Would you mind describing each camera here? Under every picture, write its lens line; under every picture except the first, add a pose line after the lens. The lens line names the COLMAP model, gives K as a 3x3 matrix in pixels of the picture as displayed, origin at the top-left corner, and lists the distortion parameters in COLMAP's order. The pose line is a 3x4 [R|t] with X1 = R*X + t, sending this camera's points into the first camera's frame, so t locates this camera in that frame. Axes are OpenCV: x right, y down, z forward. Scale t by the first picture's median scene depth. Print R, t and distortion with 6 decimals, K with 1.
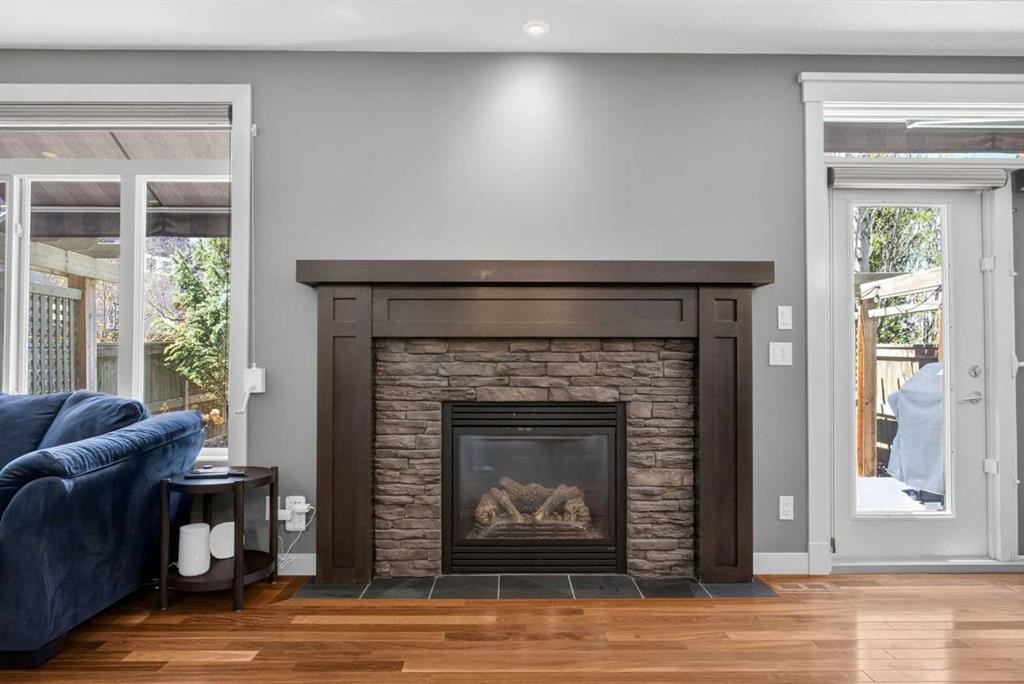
lens RADIAL K [[612.2, 0, 515.6], [0, 612.2, 351.9], [0, 0, 1]] dist [-0.008705, 0.004053]
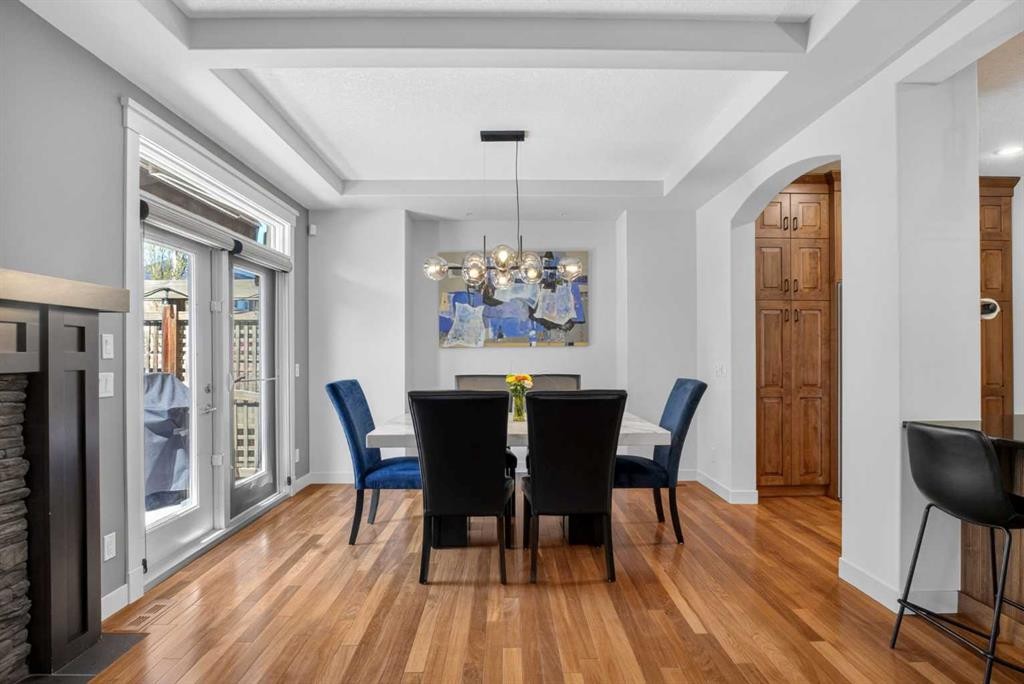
lens RADIAL K [[540.2, 0, 523.2], [0, 540.2, 350.6], [0, 0, 1]] dist [-0.019172, 0.003281]
pose [[-0.018901, 0.001520, 0.999820, -0.411576], [-0.012974, 0.999914, -0.001765, -0.058498], [-0.999737, -0.013005, -0.018880, 0.384002]]
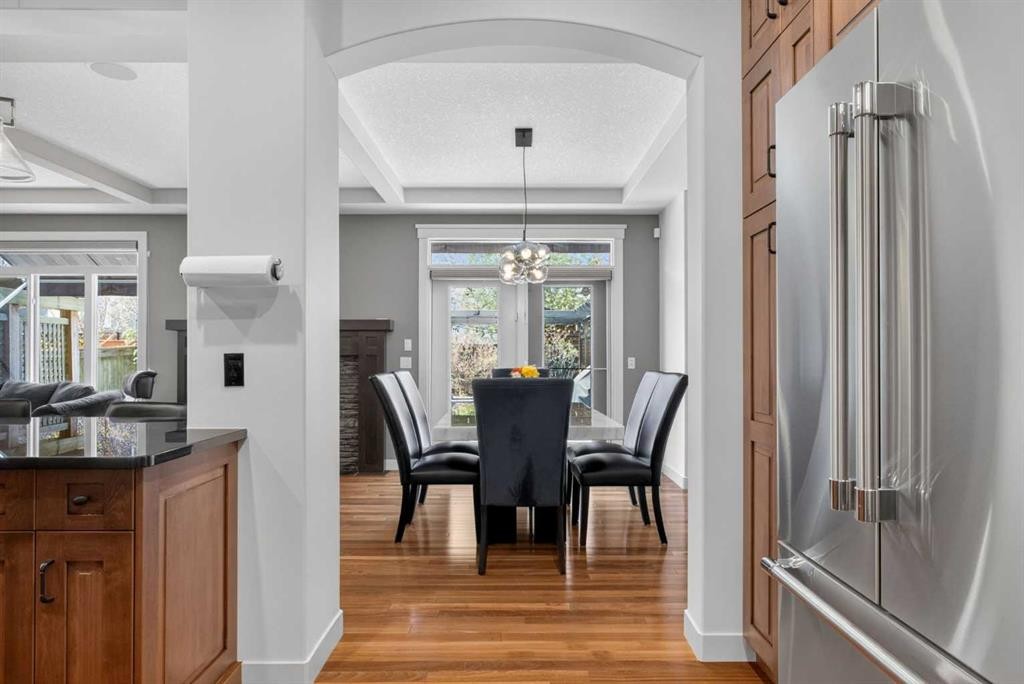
lens RADIAL K [[625.0, 0, 514.1], [0, 625.0, 351.2], [0, 0, 1]] dist [-0.002383, 0.000365]
pose [[0.999953, -0.001648, -0.009544, 0.830019], [0.001758, 0.999932, 0.011571, -0.059823], [0.009524, -0.011587, 0.999888, -1.102712]]
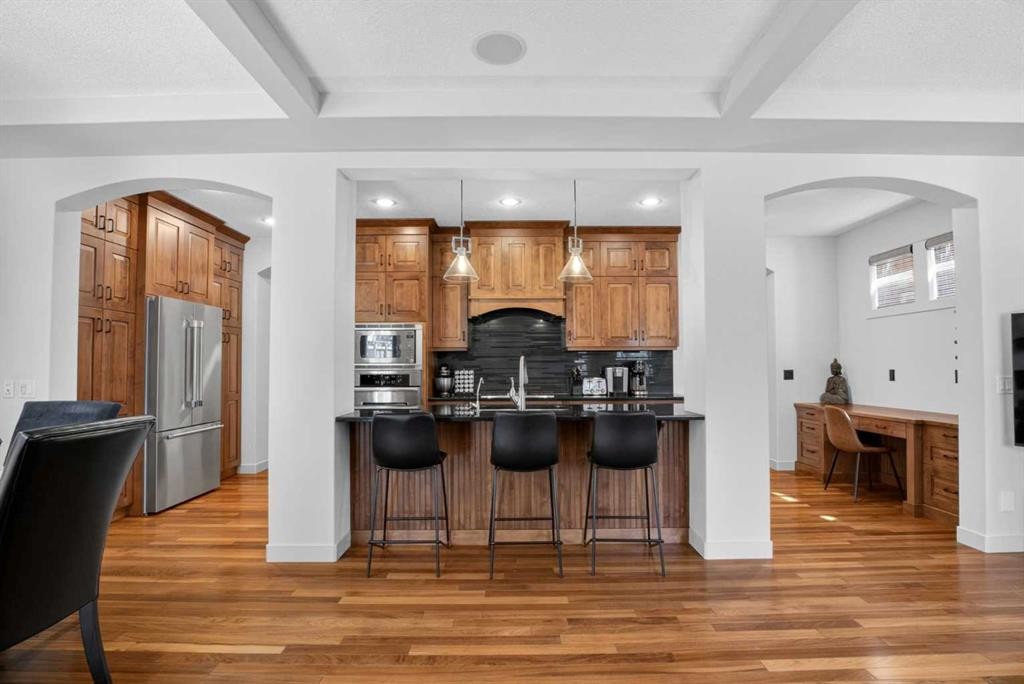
lens RADIAL K [[498.2, 0, 517.3], [0, 498.2, 352.7], [0, 0, 1]] dist [-0.032580, 0.002653]
pose [[-1.000000, 0.000595, -0.000355, 0.045296], [0.000609, 0.999150, -0.041223, -0.049252], [0.000330, -0.041224, -0.999150, 0.840169]]
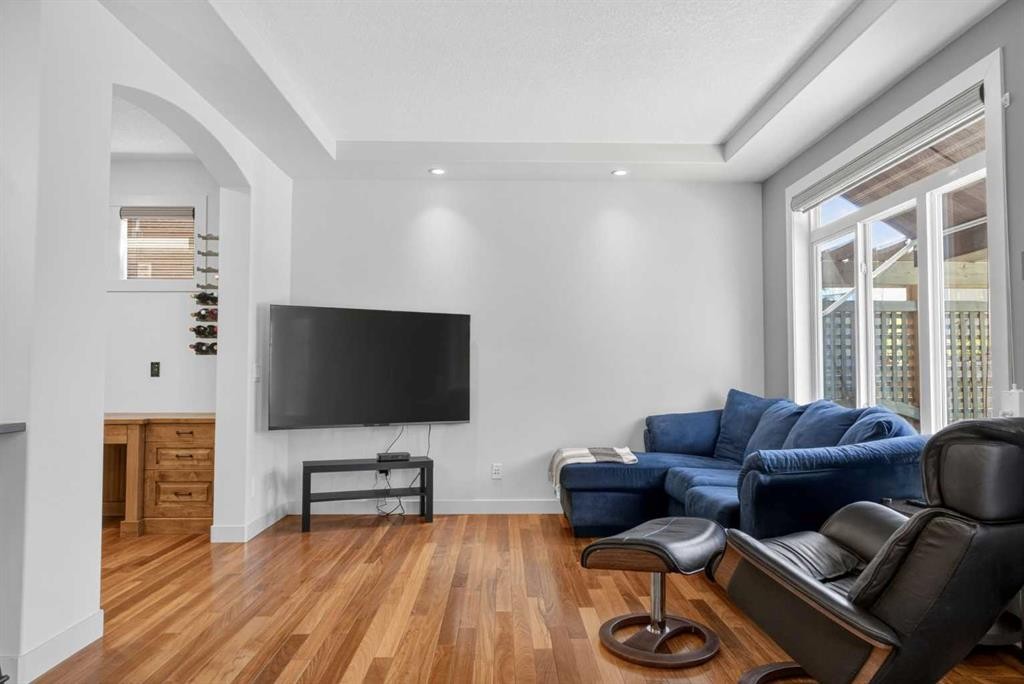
lens RADIAL K [[625.0, 0, 509.1], [0, 625.0, 351.4], [0, 0, 1]] dist [-0.002383, 0.000365]
pose [[0.007785, -0.039712, -0.999181, 0.399858], [0.017084, 0.999071, -0.039575, -0.003480], [0.999824, -0.016762, 0.008456, 0.325736]]
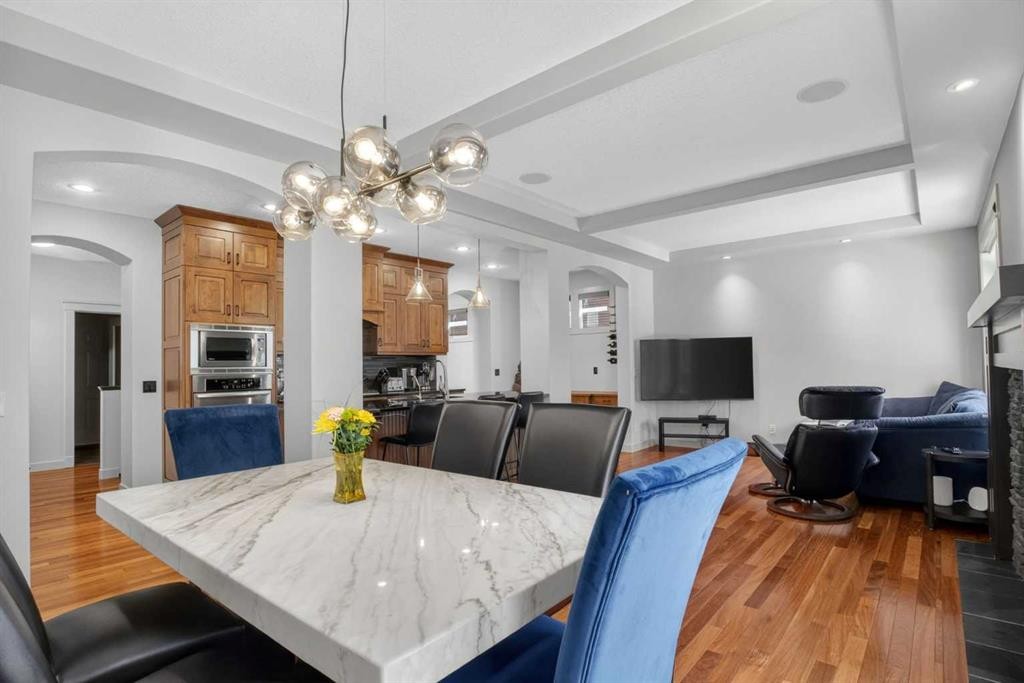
lens RADIAL K [[498.2, 0, 508.9], [0, 498.2, 356.1], [0, 0, 1]] dist [-0.032580, 0.002653]
pose [[-0.663486, -0.006467, -0.748161, 1.140818], [0.028974, 0.998990, -0.034330, -0.035424], [0.747628, -0.044454, -0.662628, 0.890423]]
